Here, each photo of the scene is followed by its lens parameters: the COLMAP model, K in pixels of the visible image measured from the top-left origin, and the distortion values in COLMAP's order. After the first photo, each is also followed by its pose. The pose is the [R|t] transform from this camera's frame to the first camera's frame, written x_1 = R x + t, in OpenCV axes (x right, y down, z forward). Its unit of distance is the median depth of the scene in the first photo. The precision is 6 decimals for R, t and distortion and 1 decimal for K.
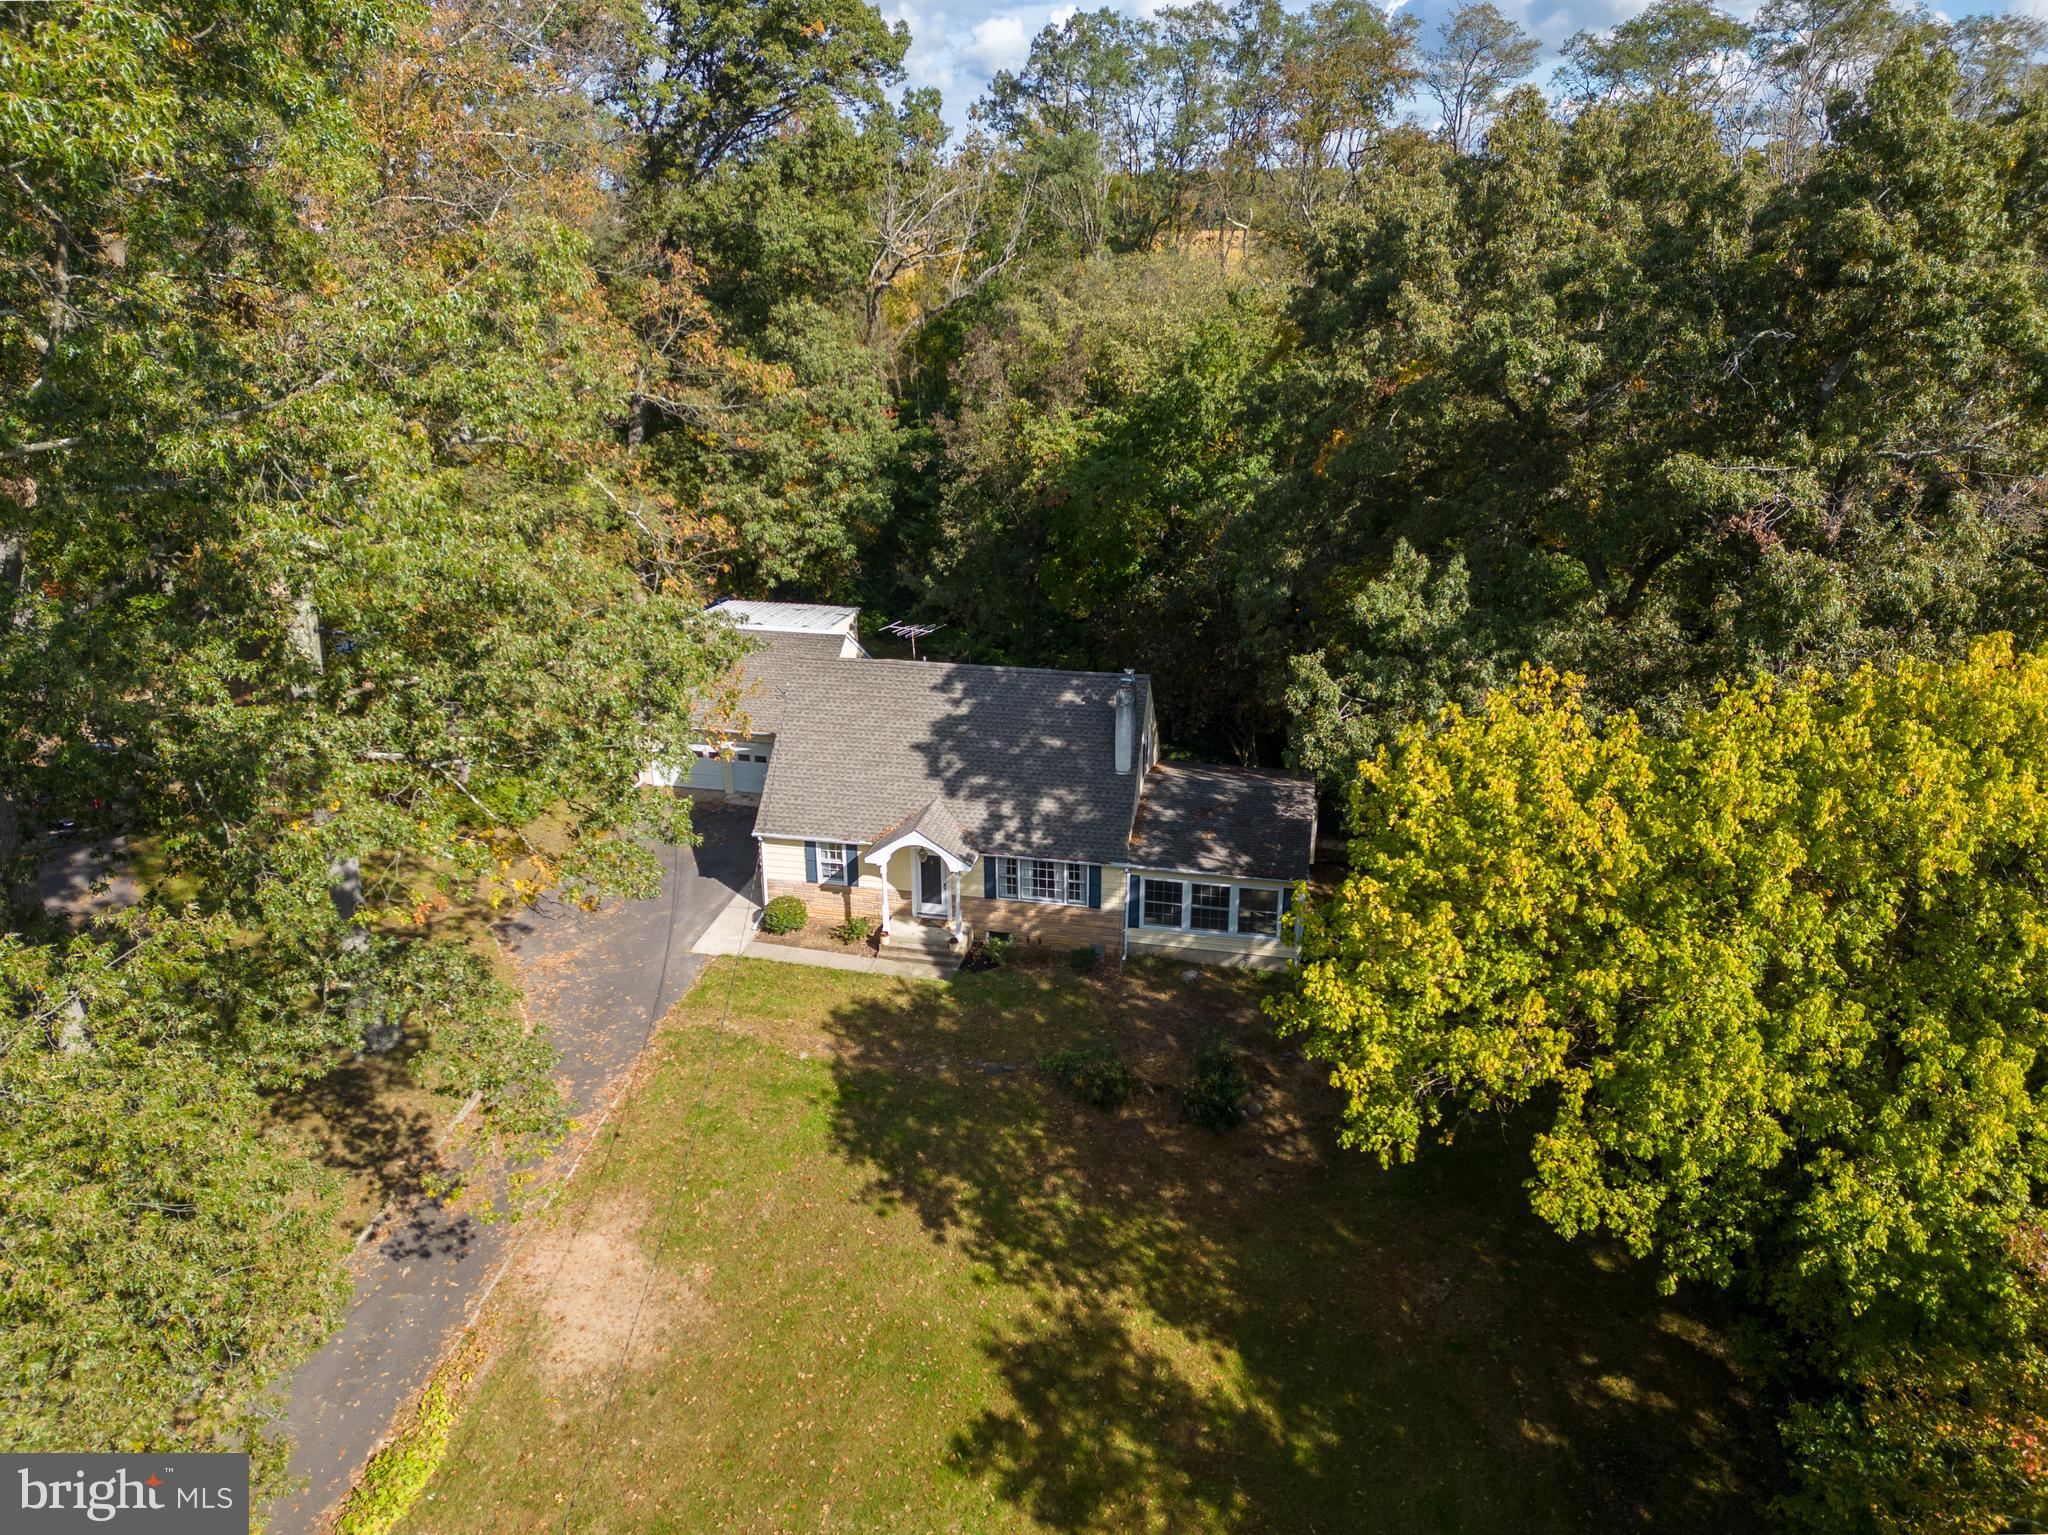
lens RADIAL K [[1436.1, 0, 1032.9], [0, 1436.1, 763.5], [0, 0, 1]] dist [0.078805, -0.077553]
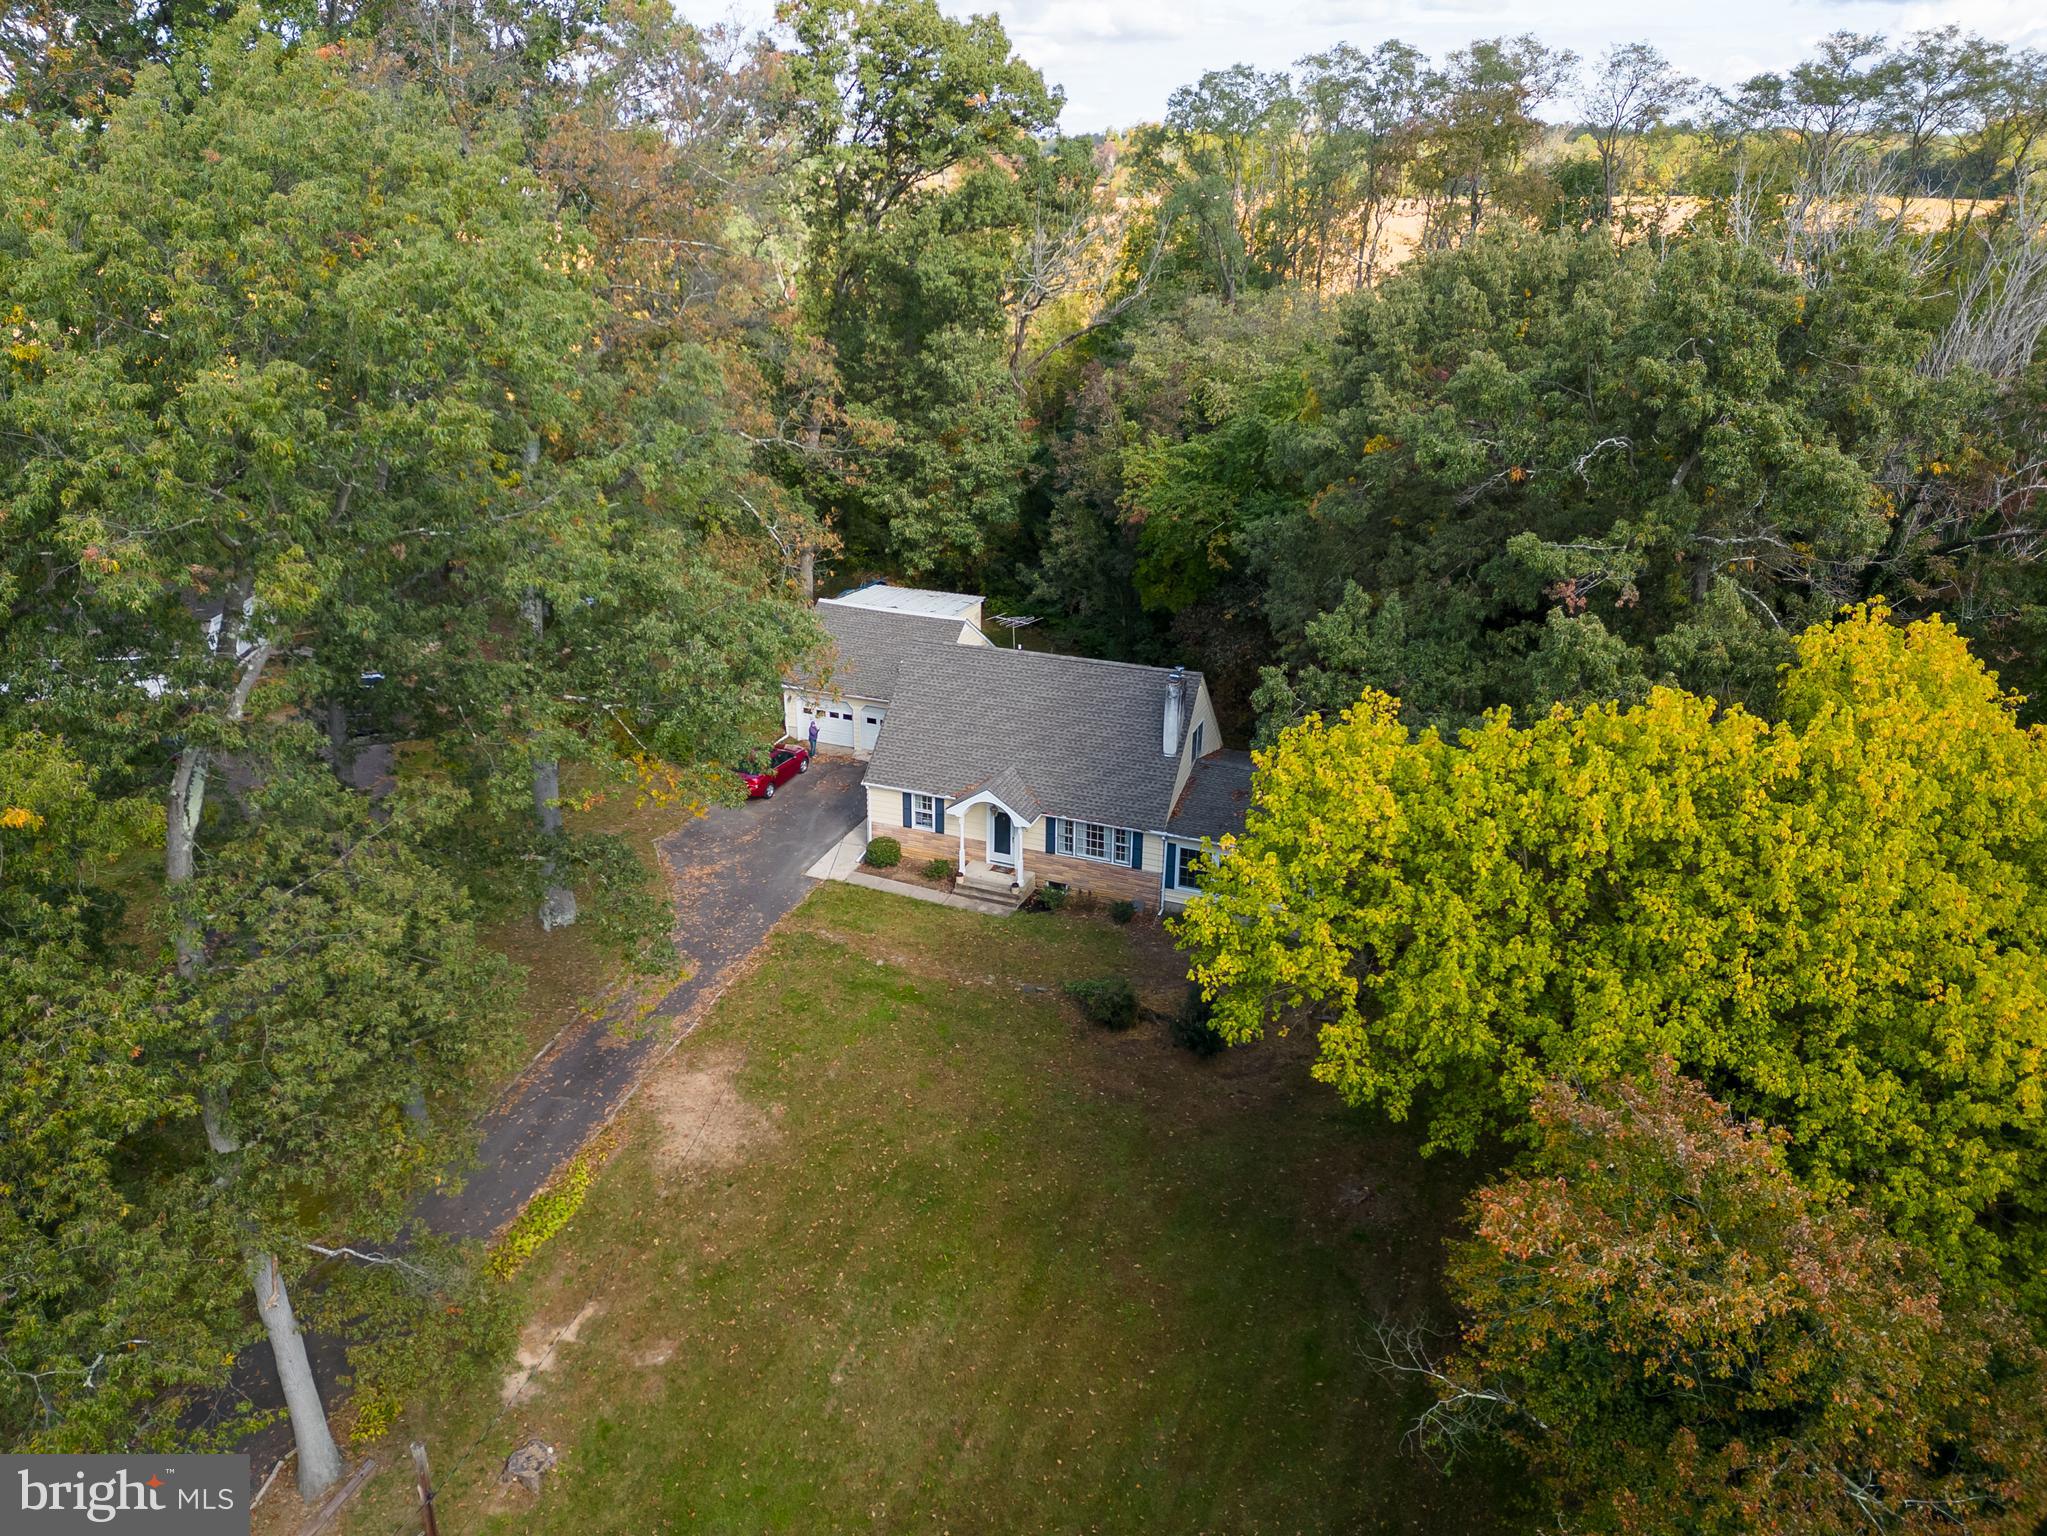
lens RADIAL K [[1516.4, 0, 982.9], [0, 1516.4, 729.3], [0, 0, 1]] dist [0.075762, -0.076445]
pose [[0.982755, 0.069276, -0.171444, 0.126699], [-0.071023, 0.997466, -0.004070, 0.001415], [0.170727, 0.016177, 0.985186, -0.249986]]
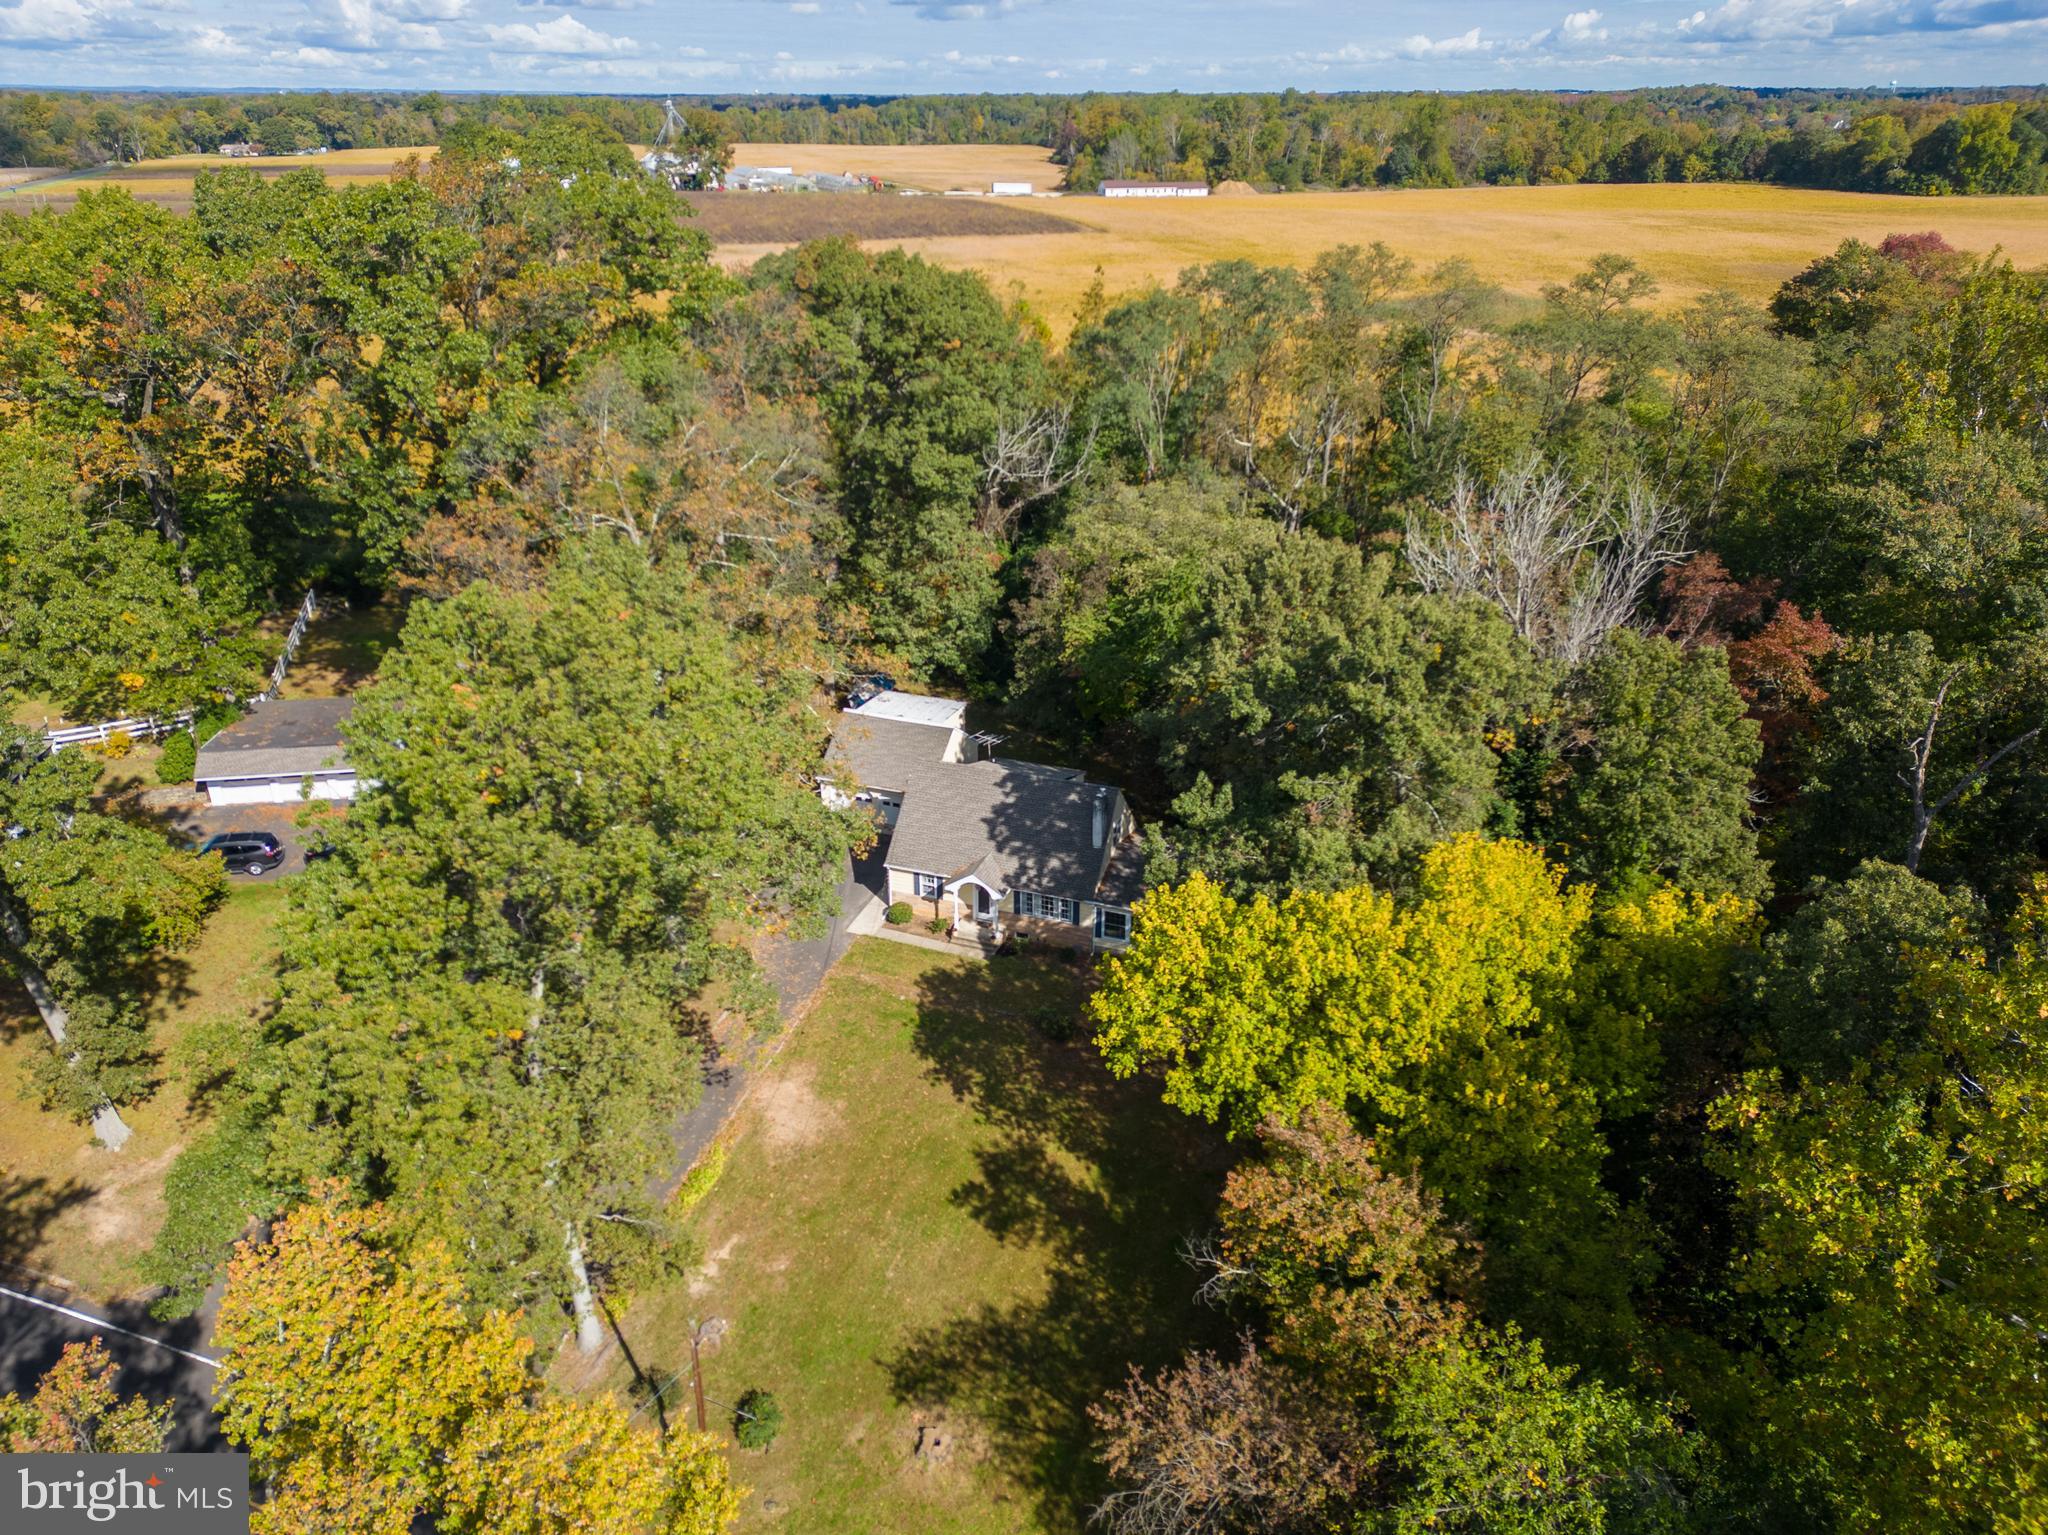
lens RADIAL K [[1436.1, 0, 1026.3], [0, 1436.1, 762.4], [0, 0, 1]] dist [0.078805, -0.077553]
pose [[0.990411, 0.061480, -0.123721, 0.187914], [-0.054058, 0.996581, 0.062483, -0.200885], [0.127139, -0.055196, 0.990348, -0.707823]]
